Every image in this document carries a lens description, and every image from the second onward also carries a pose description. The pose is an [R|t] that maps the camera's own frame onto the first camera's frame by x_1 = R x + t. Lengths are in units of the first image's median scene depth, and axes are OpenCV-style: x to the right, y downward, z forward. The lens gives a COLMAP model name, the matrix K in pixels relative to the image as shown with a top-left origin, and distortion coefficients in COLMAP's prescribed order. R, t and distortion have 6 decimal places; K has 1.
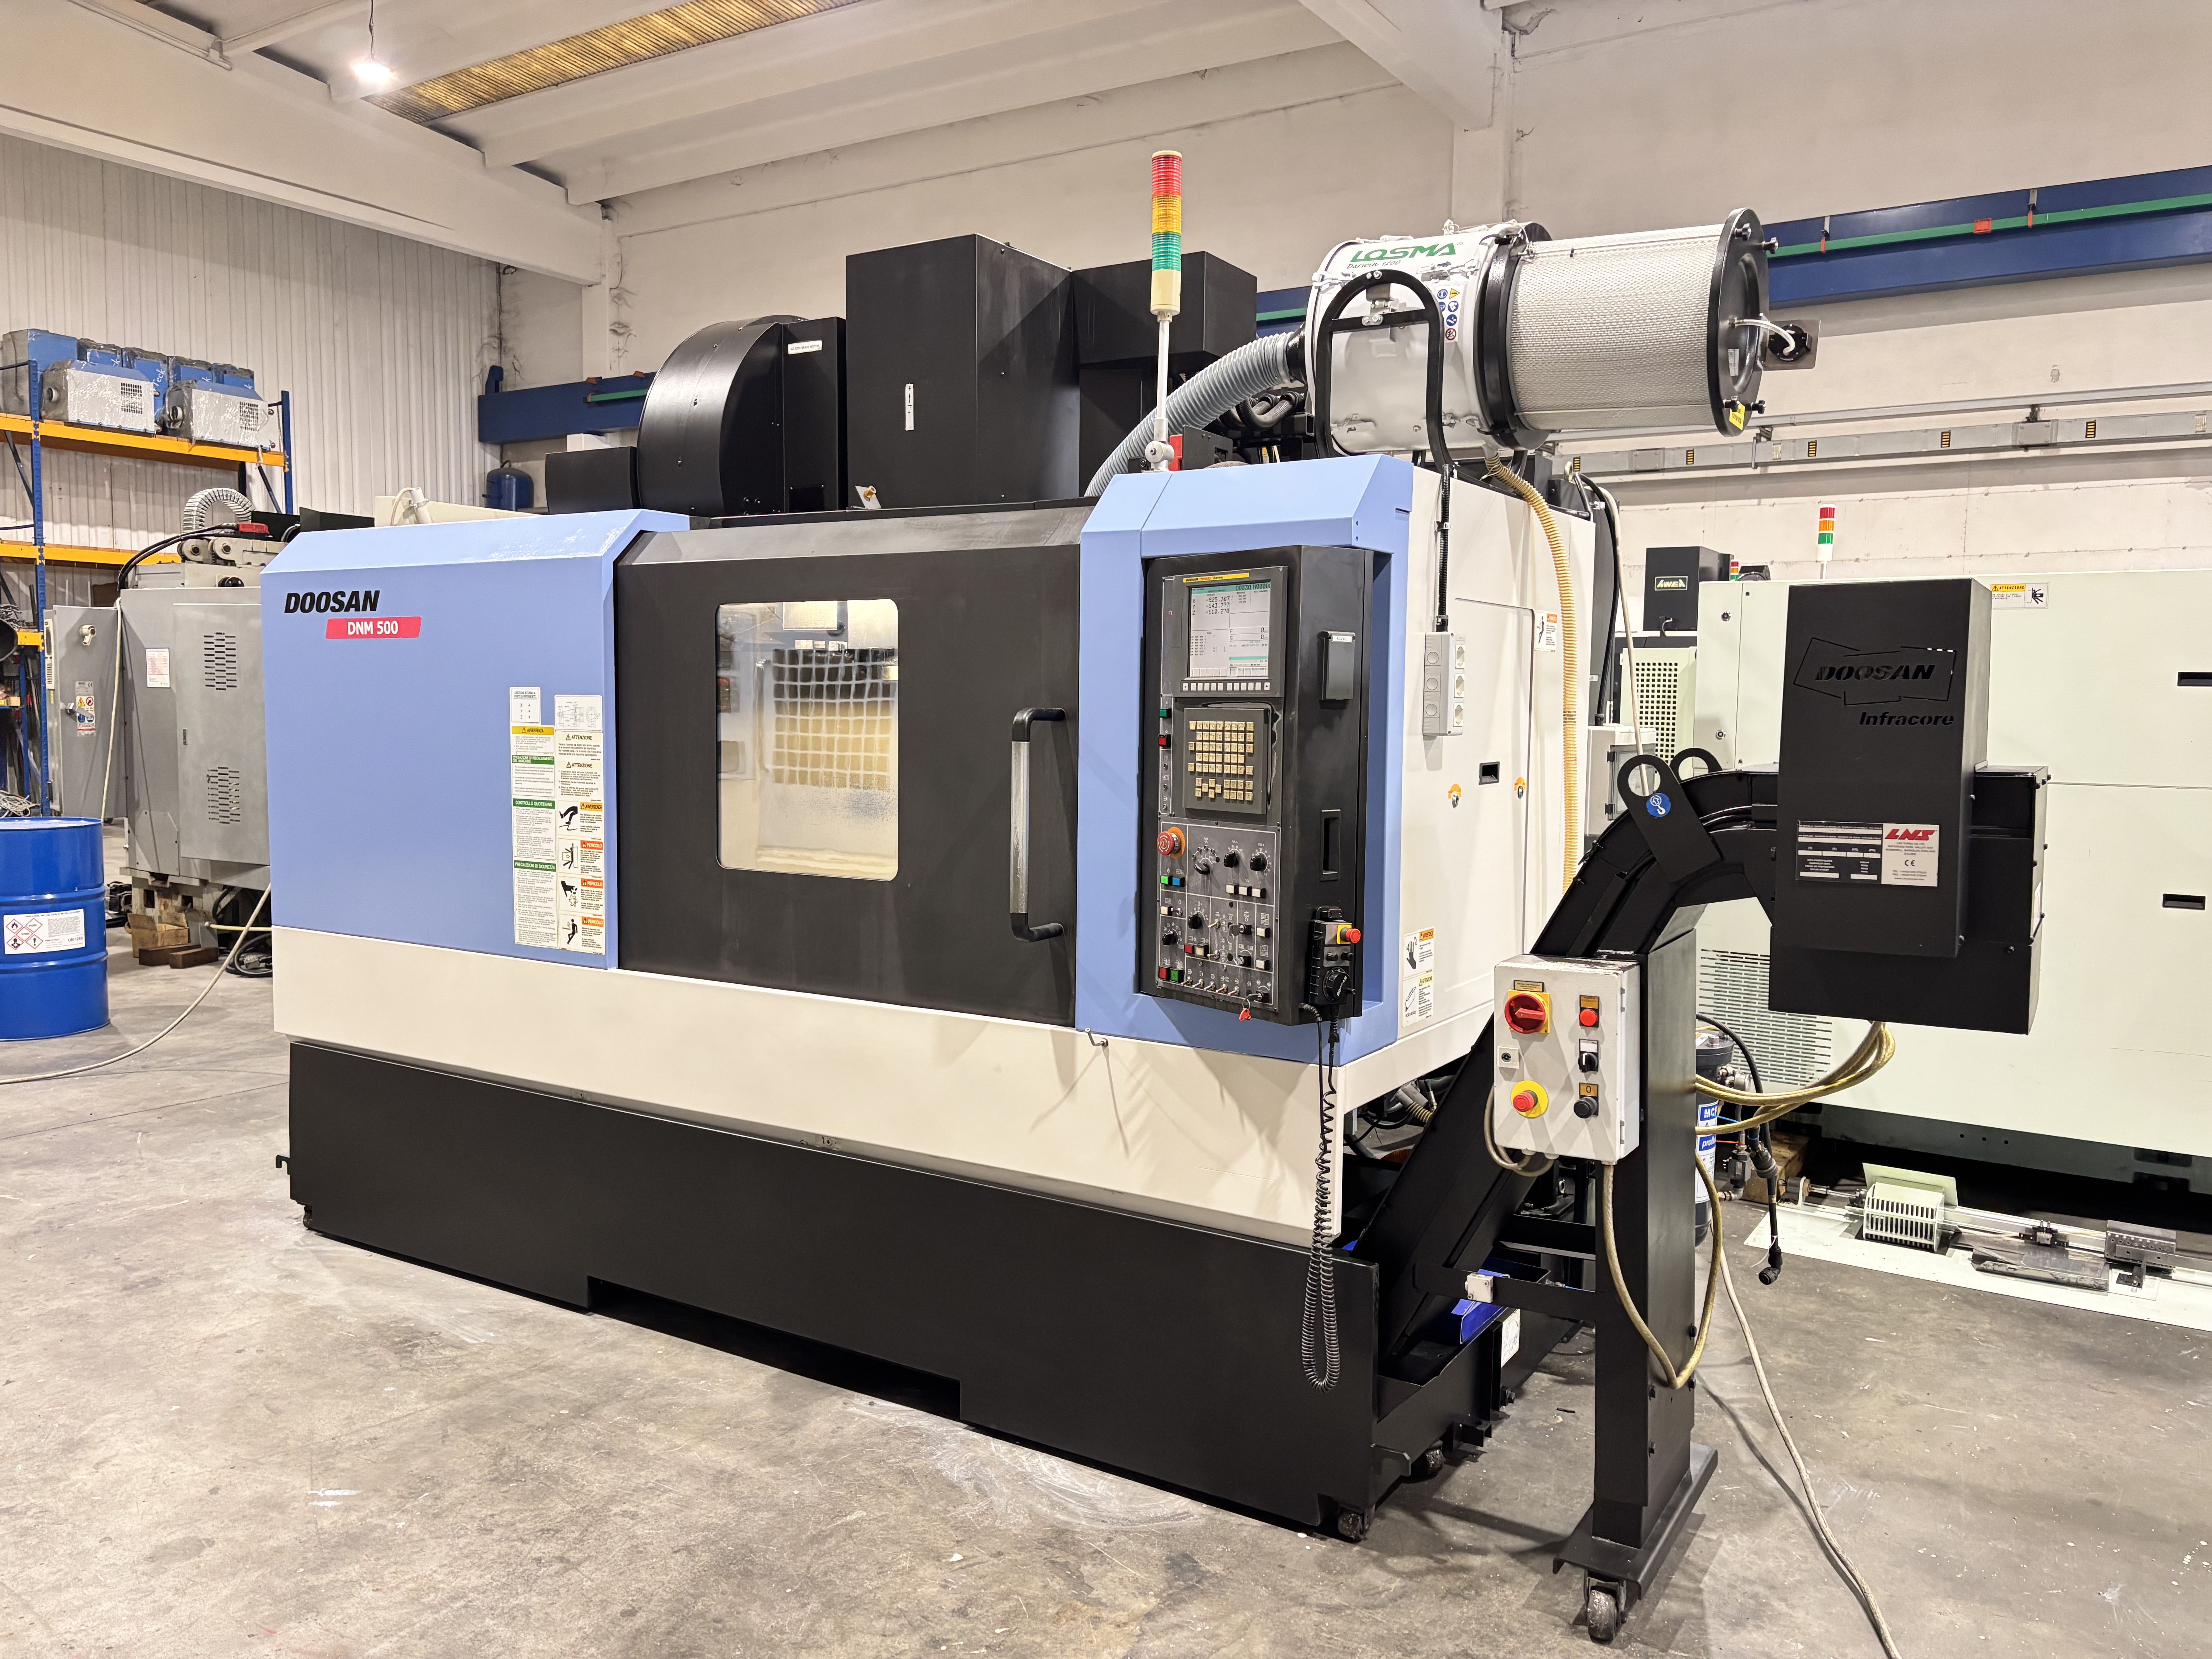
lens RADIAL K [[1665.8, 0, 1106.0], [0, 1665.8, 829.5], [0, 0, 1]] dist [0.075989, -0.084930]
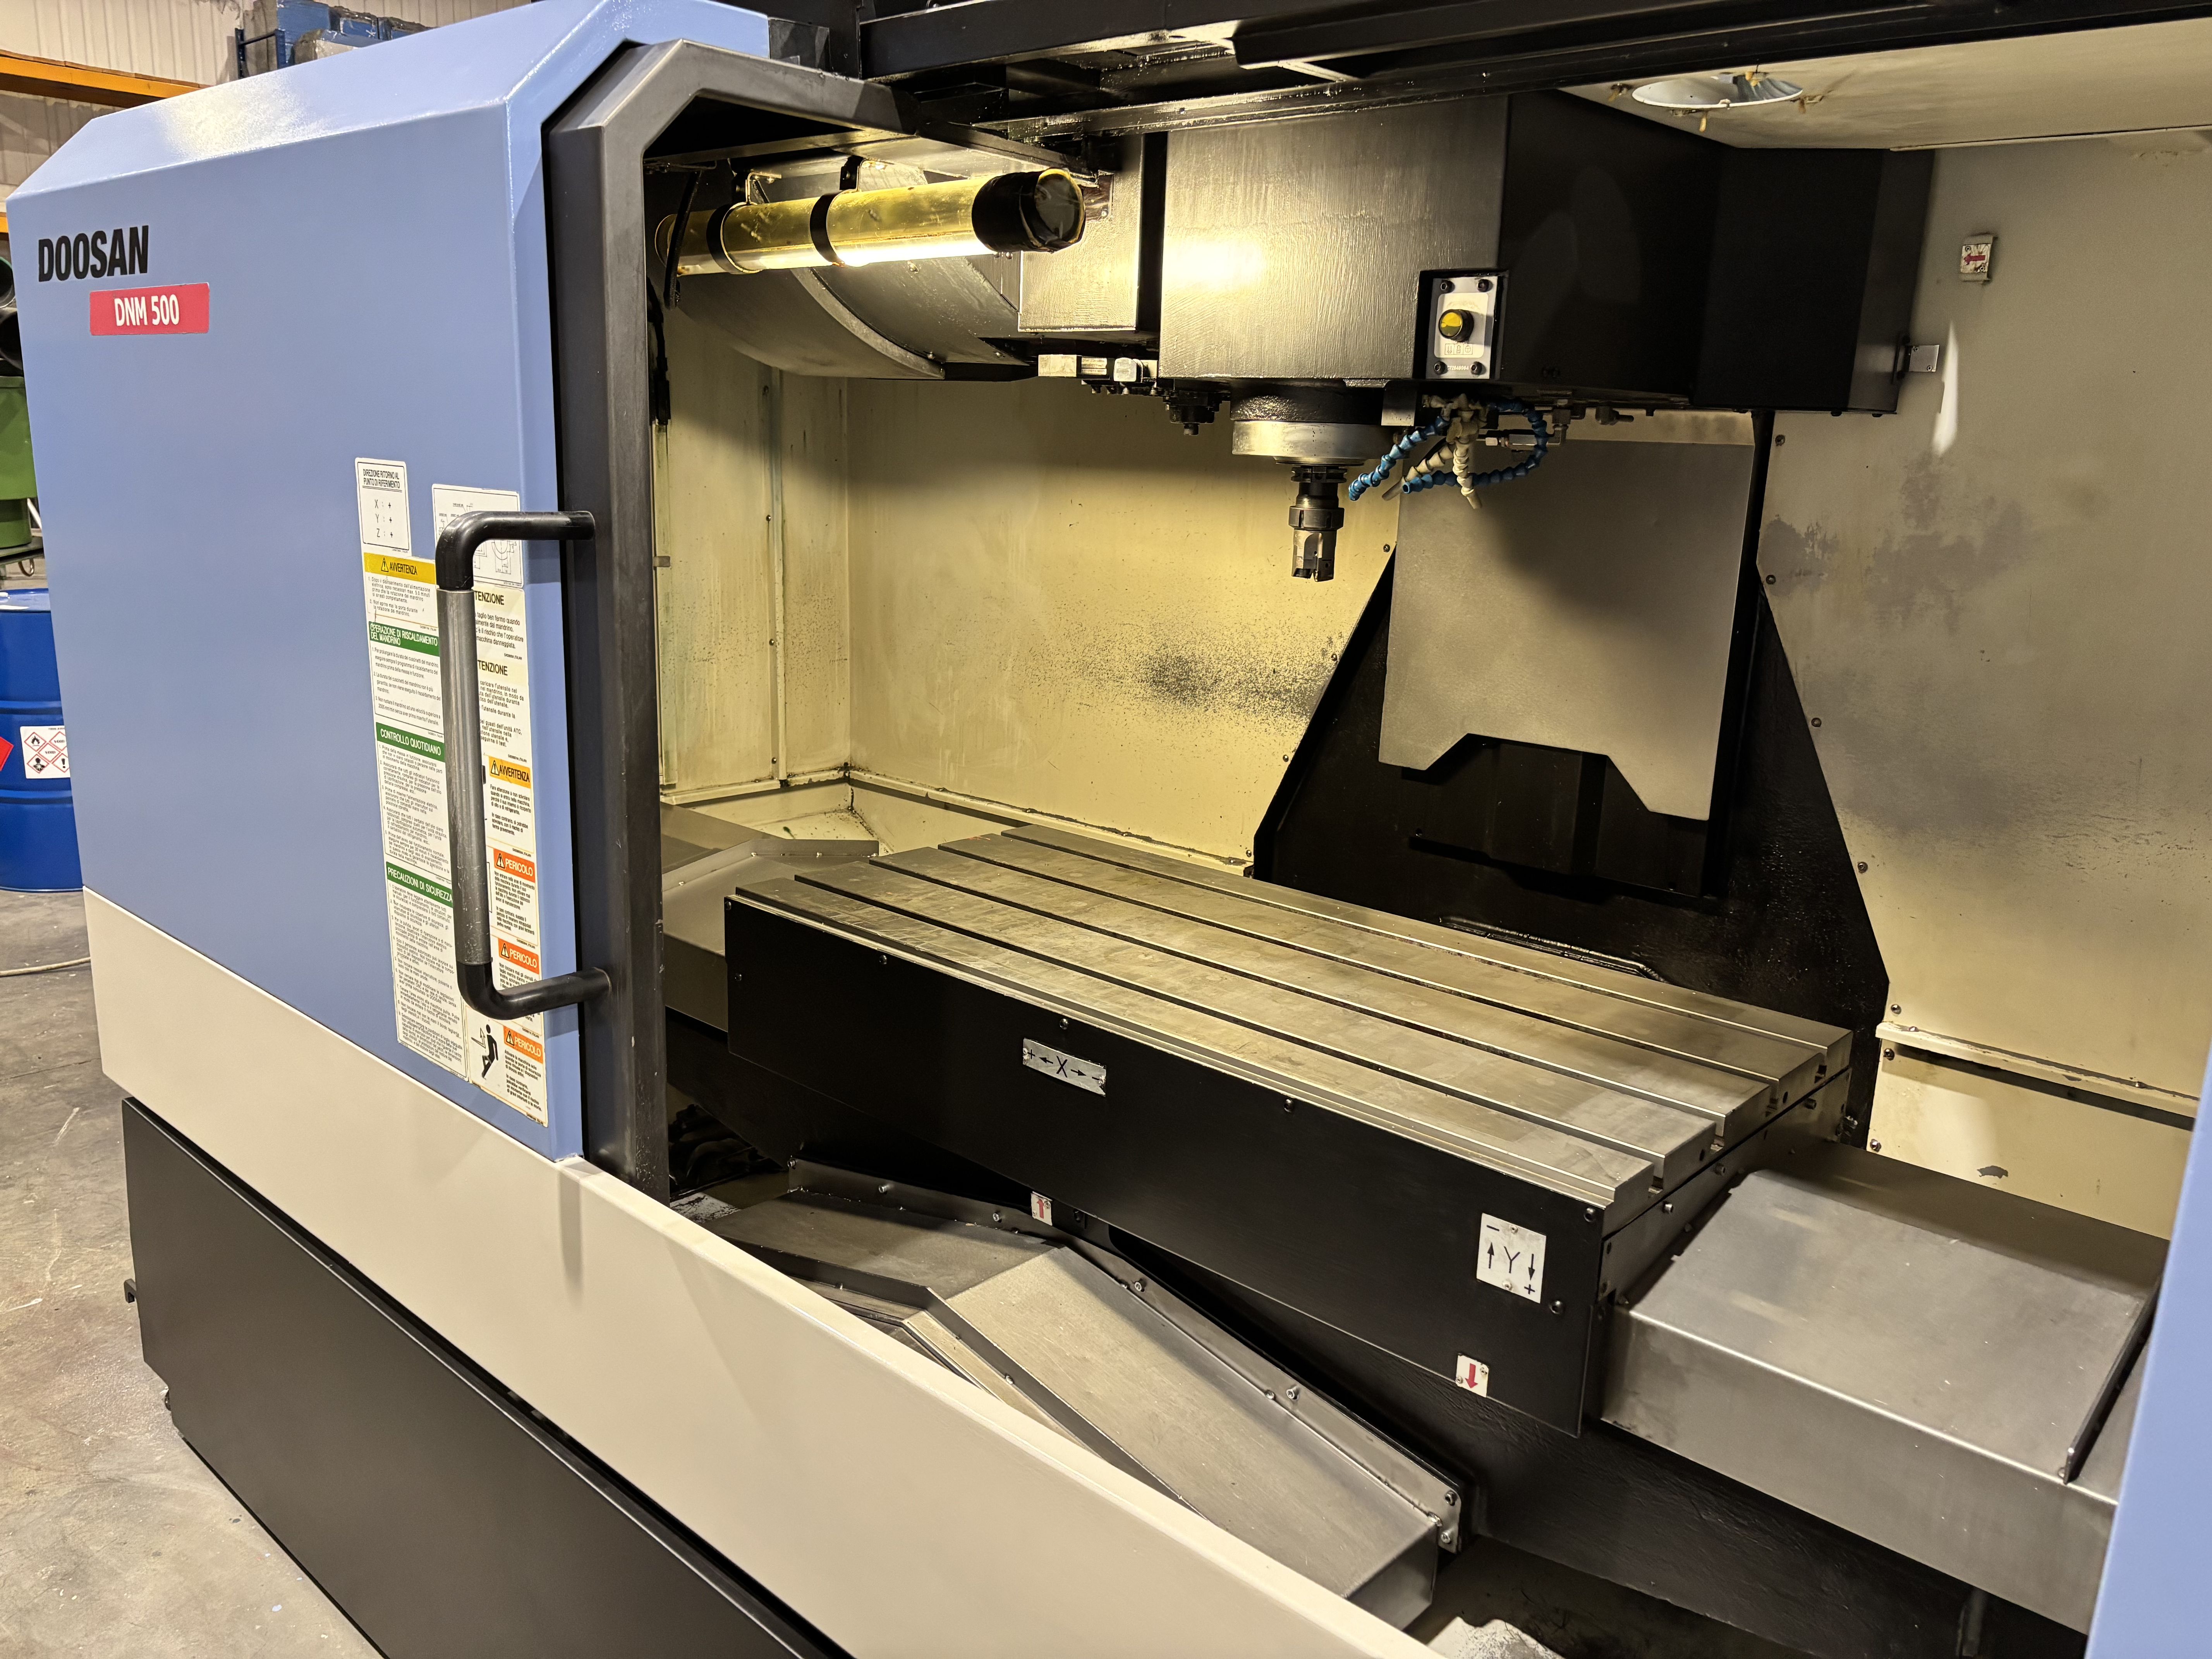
lens RADIAL K [[1670.2, 0, 1109.1], [0, 1670.2, 837.1], [0, 0, 1]] dist [0.068788, -0.074205]
pose [[0.983652, 0.063830, -0.168389, -0.111202], [-0.036476, 0.986313, 0.160797, -0.078202], [0.176348, -0.152026, 0.972517, 0.724211]]
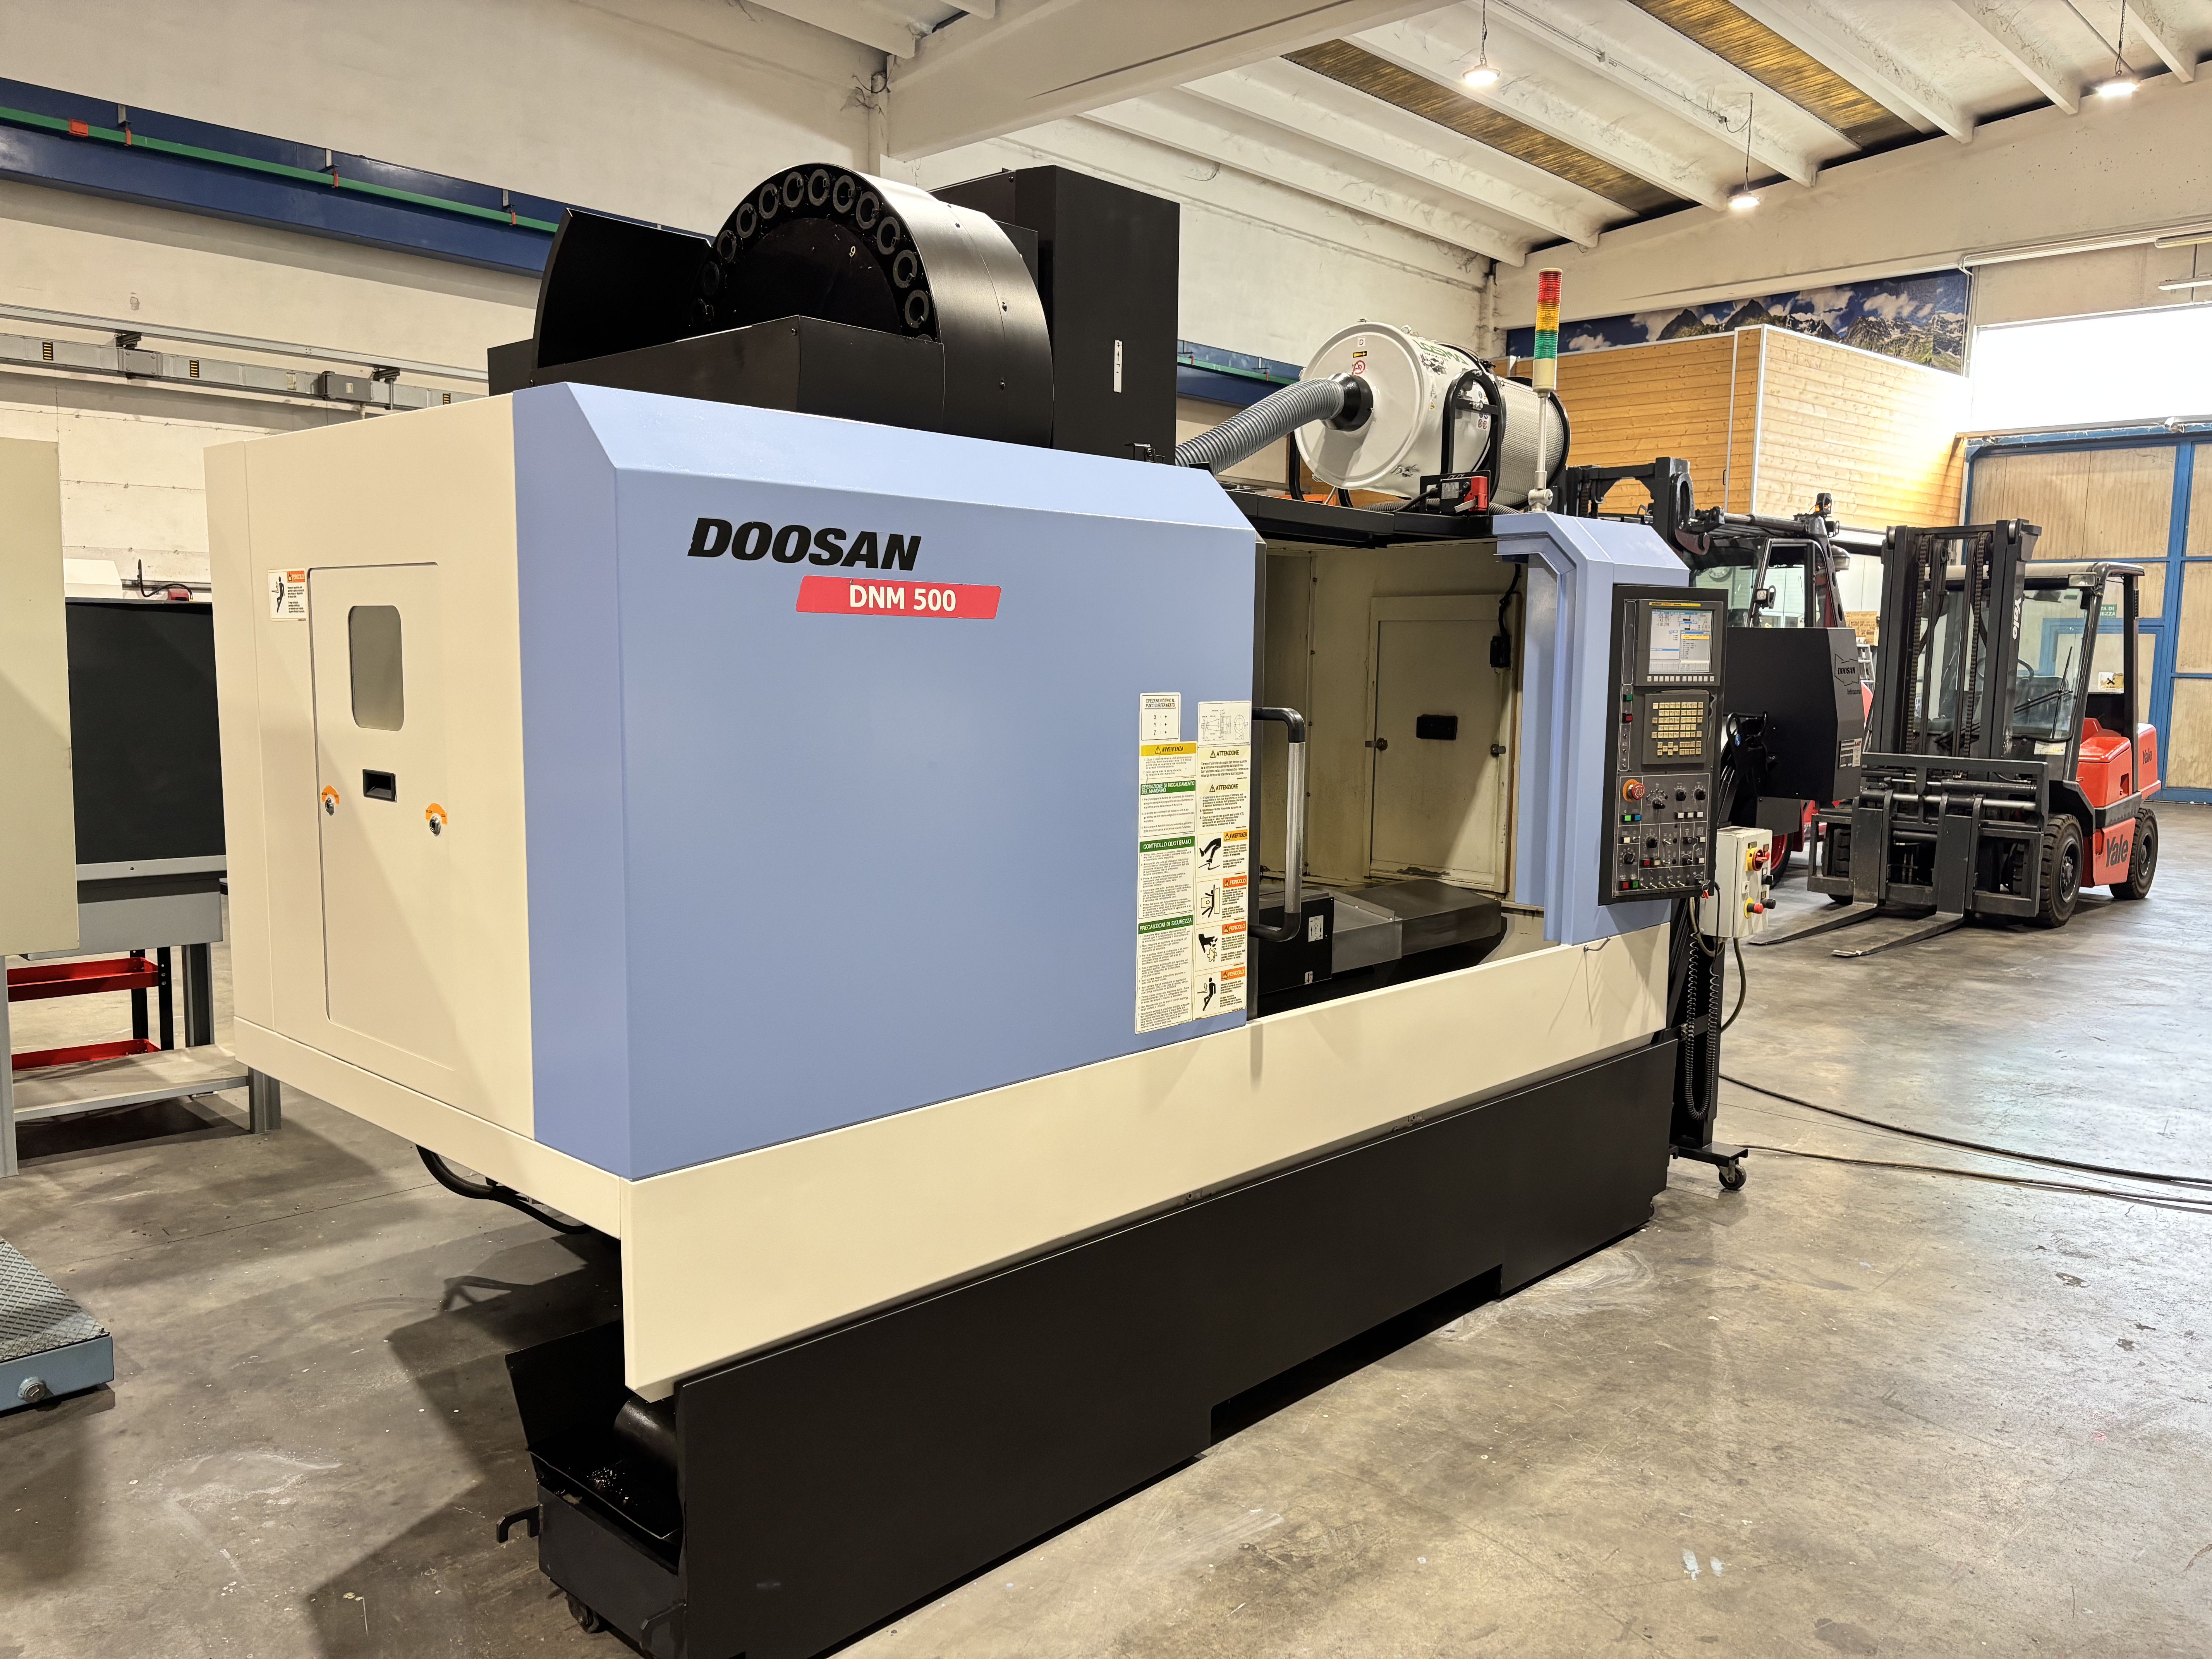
lens RADIAL K [[1673.7, 0, 1139.0], [0, 1673.7, 841.4], [0, 0, 1]] dist [0.062736, -0.073330]
pose [[0.182134, -0.120366, 0.975879, -1.277505], [0.065325, 0.991768, 0.110134, -0.119152], [-0.981101, 0.043690, 0.188497, 1.024424]]
